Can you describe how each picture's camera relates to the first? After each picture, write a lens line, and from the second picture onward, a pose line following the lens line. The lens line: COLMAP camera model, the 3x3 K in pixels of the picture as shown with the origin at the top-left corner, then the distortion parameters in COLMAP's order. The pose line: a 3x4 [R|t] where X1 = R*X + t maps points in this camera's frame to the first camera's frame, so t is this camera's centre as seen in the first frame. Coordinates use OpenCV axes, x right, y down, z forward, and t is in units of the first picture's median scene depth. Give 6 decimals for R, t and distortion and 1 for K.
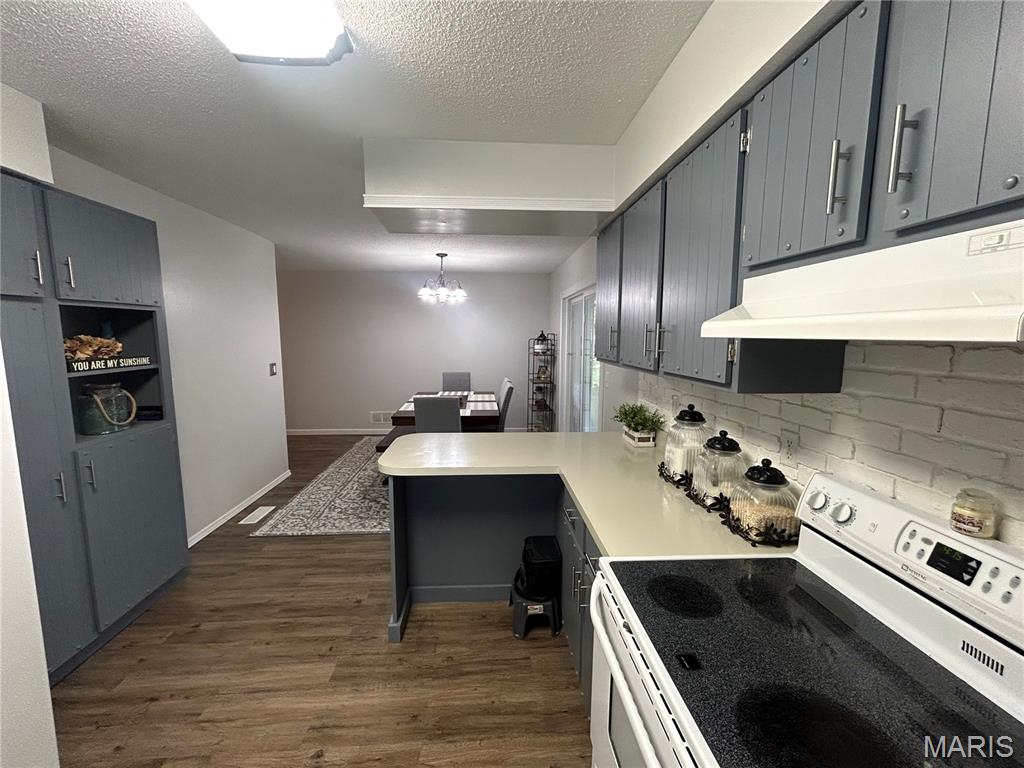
lens RADIAL K [[414.2, 0, 509.1], [0, 414.2, 381.0], [0, 0, 1]] dist [-0.006797, 0.001042]
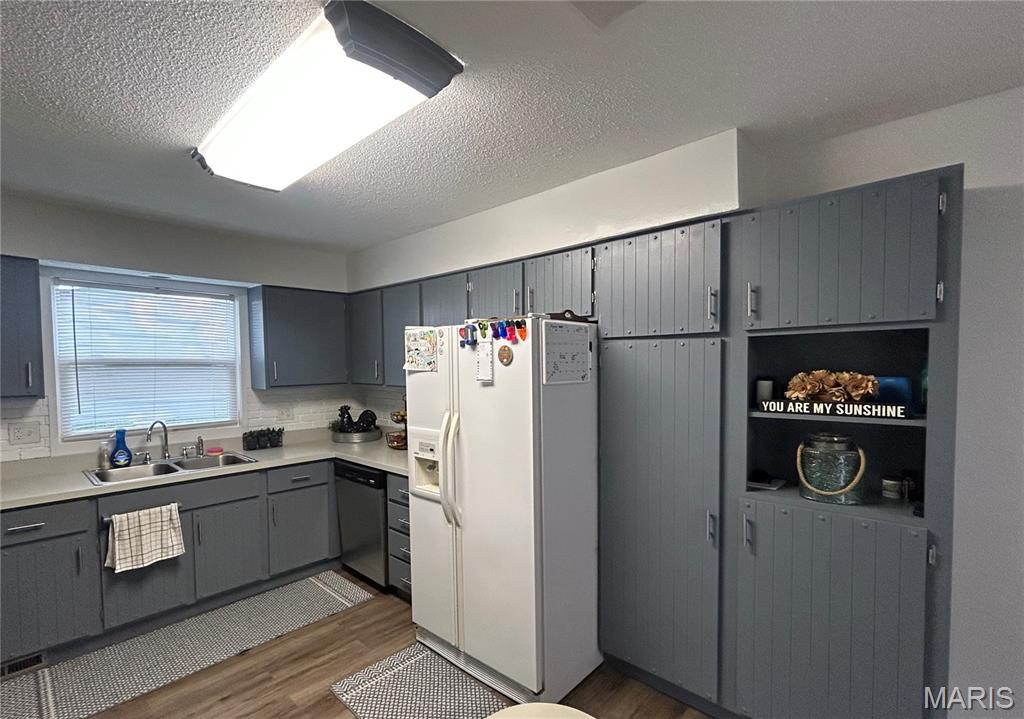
lens RADIAL K [[468.7, 0, 505.1], [0, 468.7, 386.8], [0, 0, 1]] dist [0.009043, 0.000292]
pose [[-0.722130, 0.030038, -0.691105, 0.022512], [-0.071597, 0.990446, 0.117859, -0.171764], [0.688042, 0.134591, -0.713080, 1.494790]]
